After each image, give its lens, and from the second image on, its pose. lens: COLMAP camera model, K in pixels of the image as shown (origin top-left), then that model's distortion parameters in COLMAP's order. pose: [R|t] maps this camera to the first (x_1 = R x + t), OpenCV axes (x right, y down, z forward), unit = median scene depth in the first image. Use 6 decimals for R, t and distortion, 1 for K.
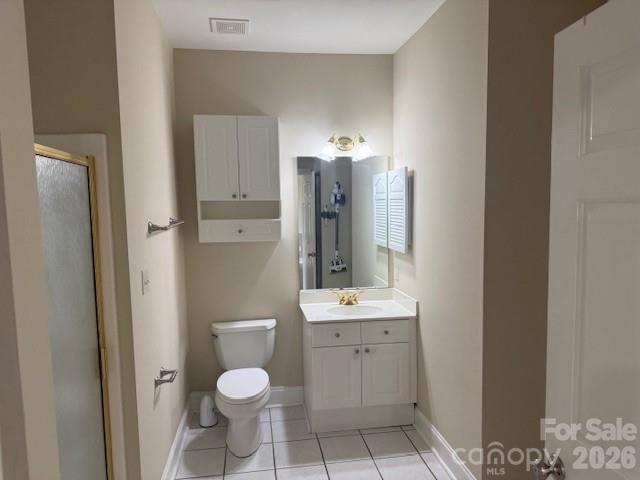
lens RADIAL K [[451.3, 0, 322.1], [0, 451.3, 241.7], [0, 0, 1]] dist [0.062456, -0.041031]
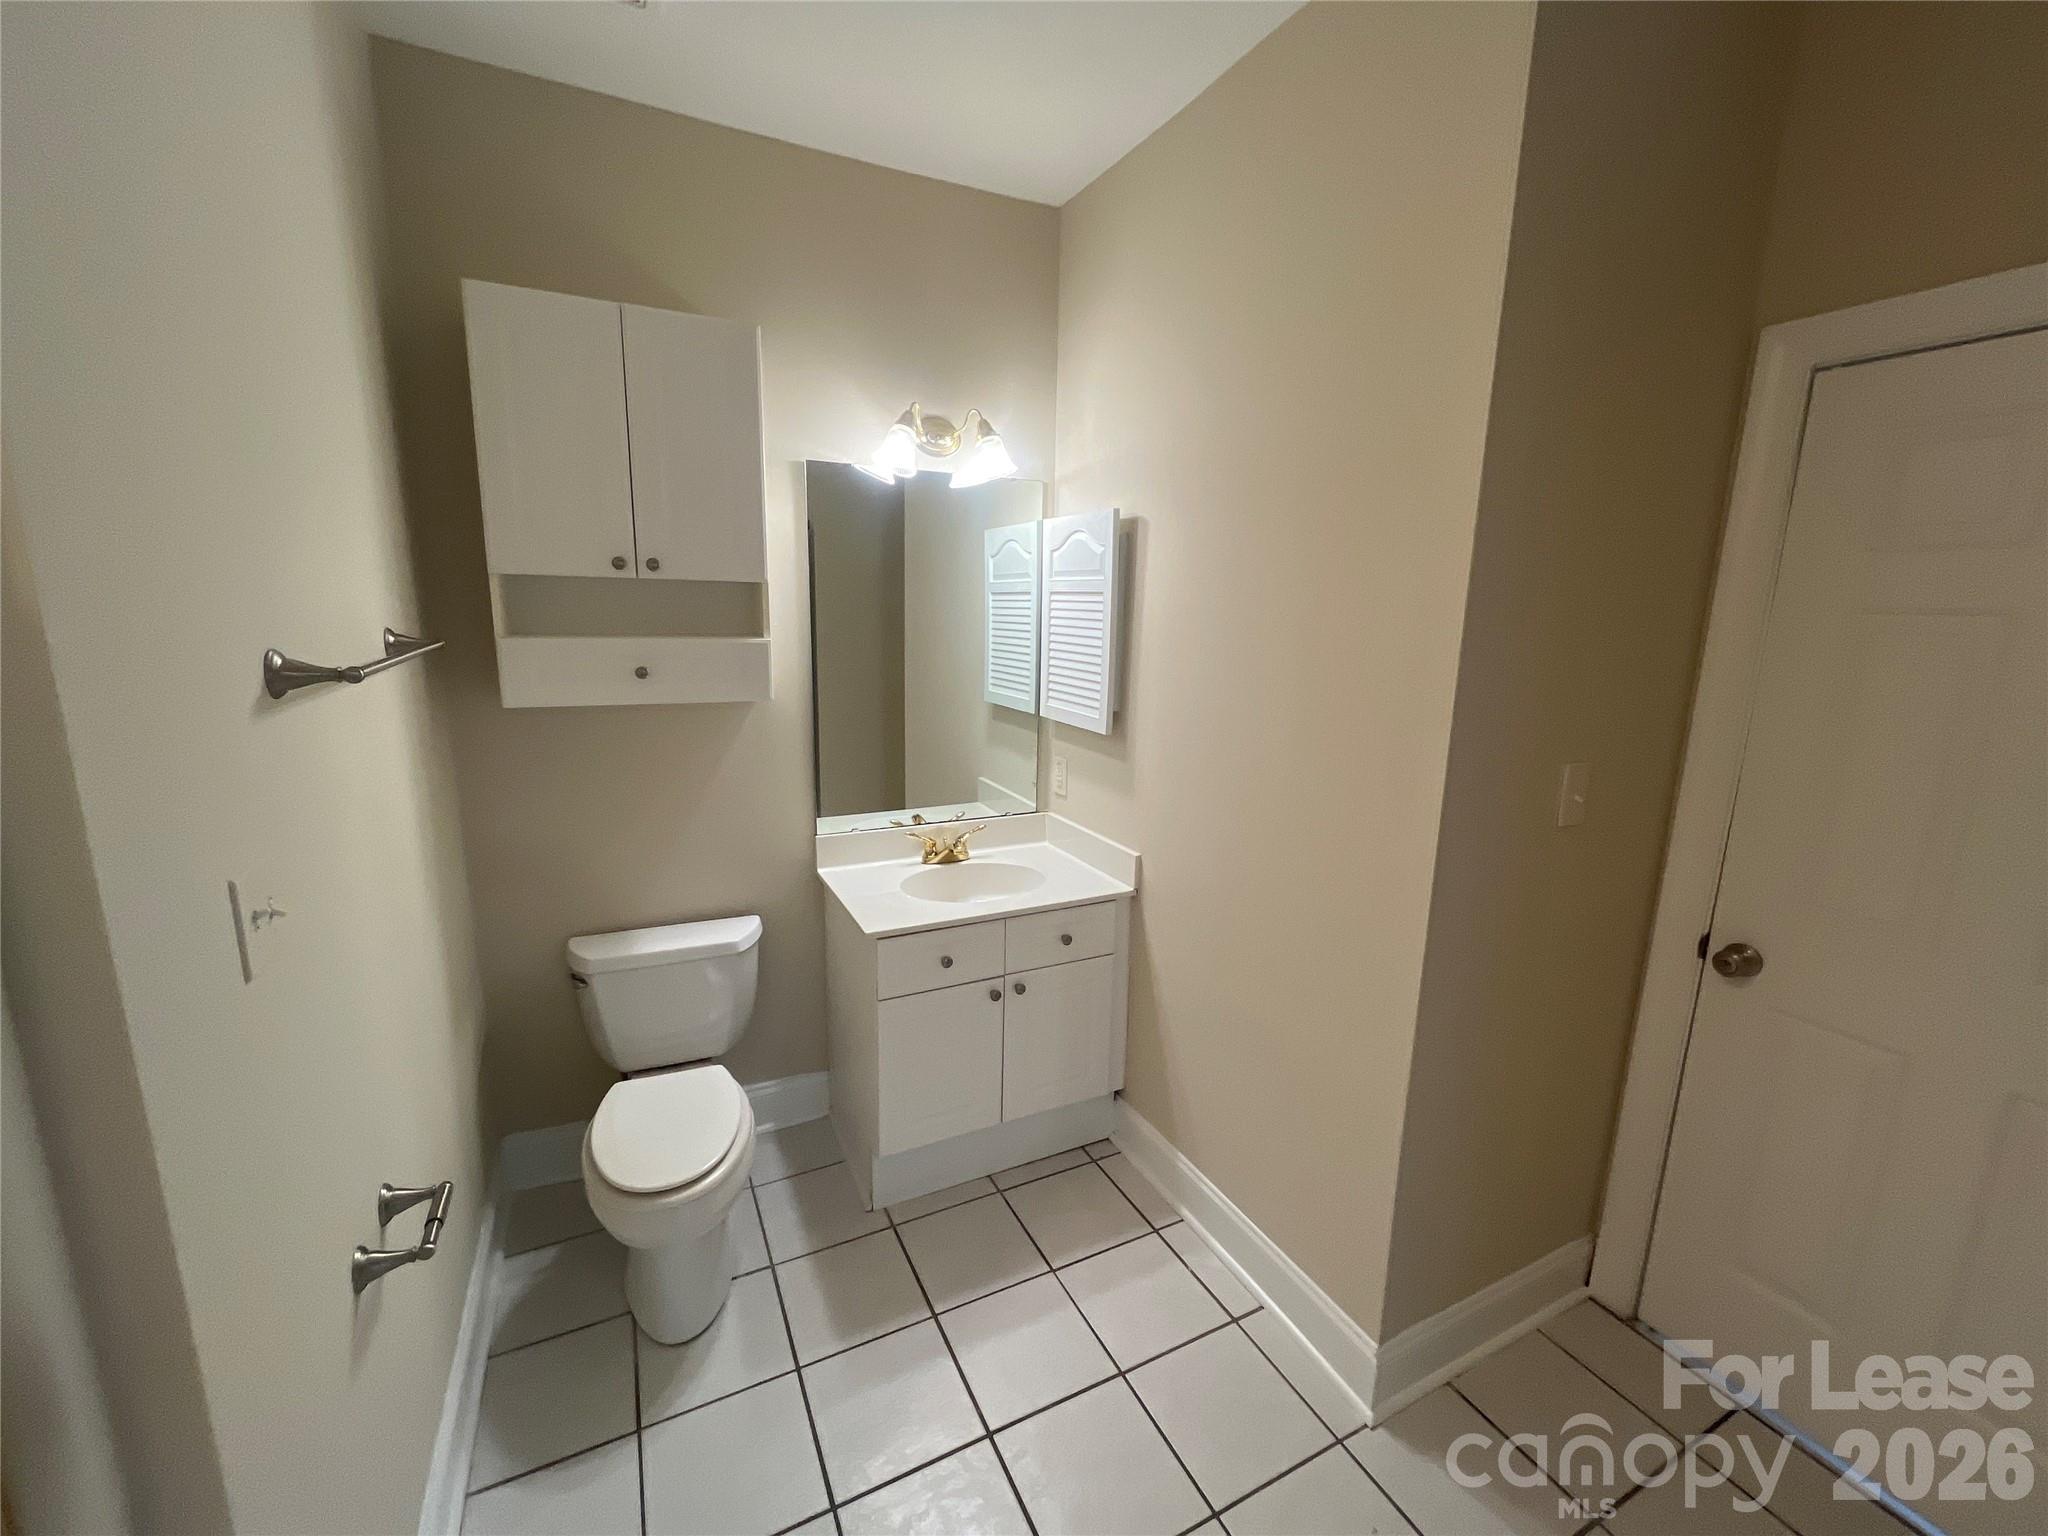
lens RADIAL K [[825.4, 0, 1024.7], [0, 825.4, 764.3], [0, 0, 1]] dist [-0.000378, 0.000129]
pose [[0.953967, -0.024294, 0.298926, -0.096741], [-0.008007, 0.994295, 0.106362, -0.023475], [-0.299805, -0.103859, 0.948330, 0.337351]]
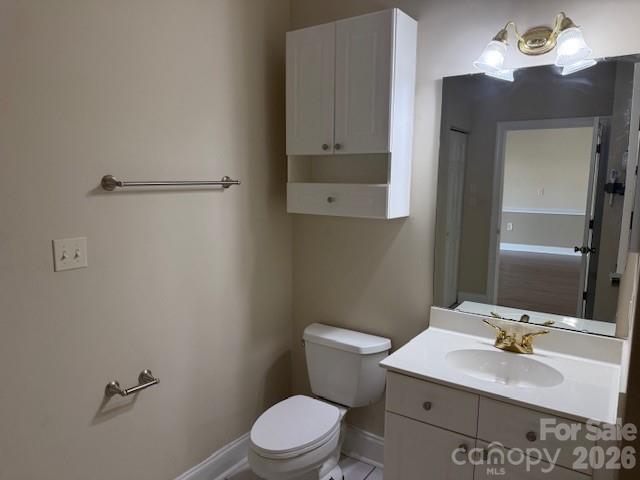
lens RADIAL K [[451.3, 0, 318.2], [0, 451.3, 236.4], [0, 0, 1]] dist [0.062456, -0.041031]
pose [[0.731946, 0.109556, -0.672497, 0.261227], [-0.077979, 0.993973, 0.077054, -0.019717], [0.676885, -0.003958, 0.736078, 0.488904]]
